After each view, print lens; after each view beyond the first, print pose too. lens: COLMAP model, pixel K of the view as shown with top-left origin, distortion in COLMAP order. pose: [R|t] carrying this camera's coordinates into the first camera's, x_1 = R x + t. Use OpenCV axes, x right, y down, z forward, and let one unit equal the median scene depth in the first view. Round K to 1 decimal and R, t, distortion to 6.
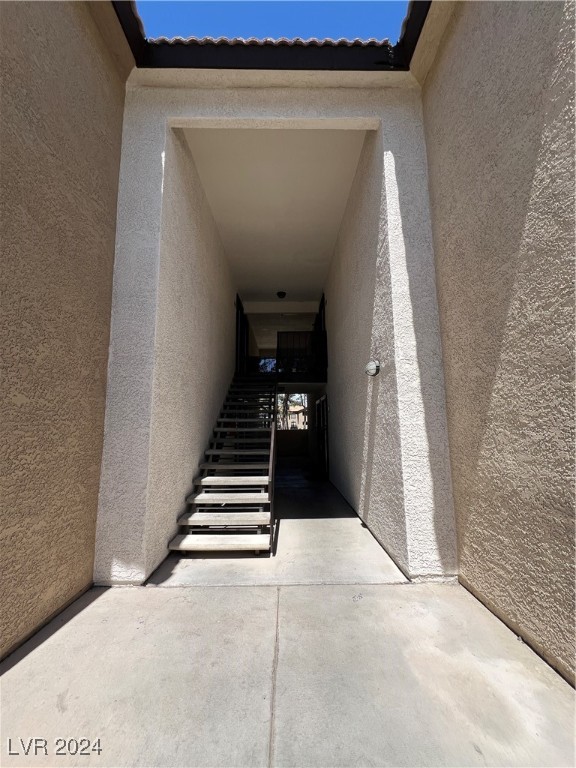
lens RADIAL K [[308.1, 0, 288.0], [0, 308.1, 384.0], [0, 0, 1]] dist [-0.001175, 0.000165]
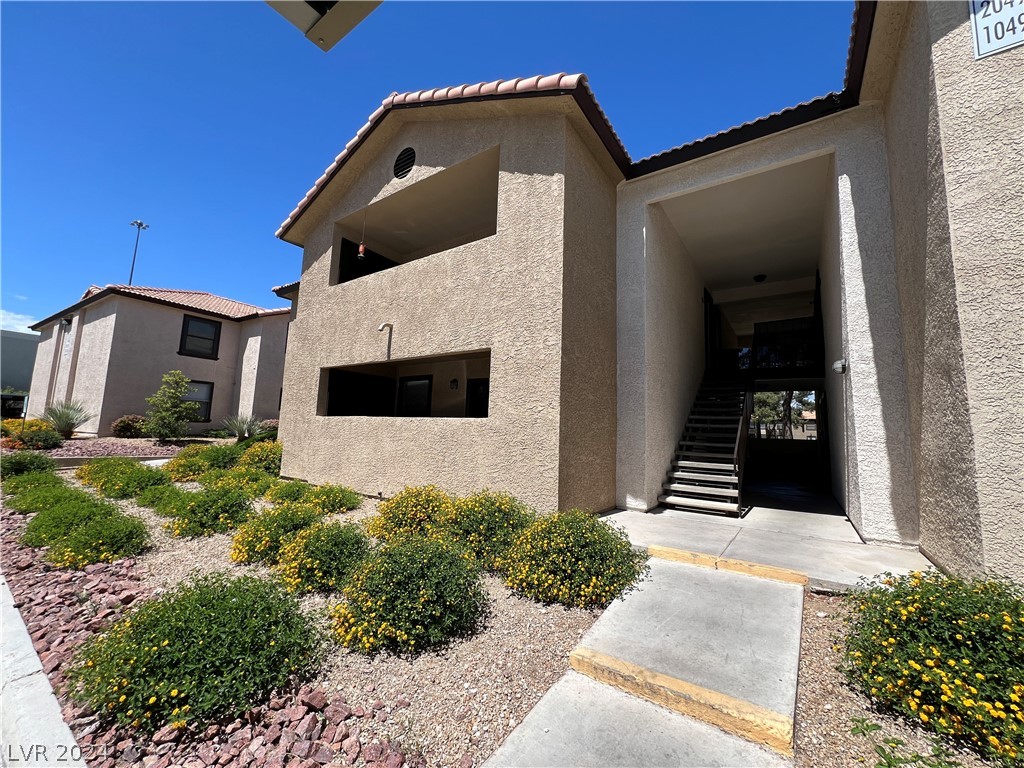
lens RADIAL K [[410.8, 0, 512.0], [0, 410.8, 384.0], [0, 0, 1]] dist [-0.001175, 0.000165]
pose [[0.815921, -0.031994, -0.577278, 0.187968], [0.034767, 0.999376, -0.006247, -0.024480], [0.577117, -0.014973, 0.816524, -0.985113]]
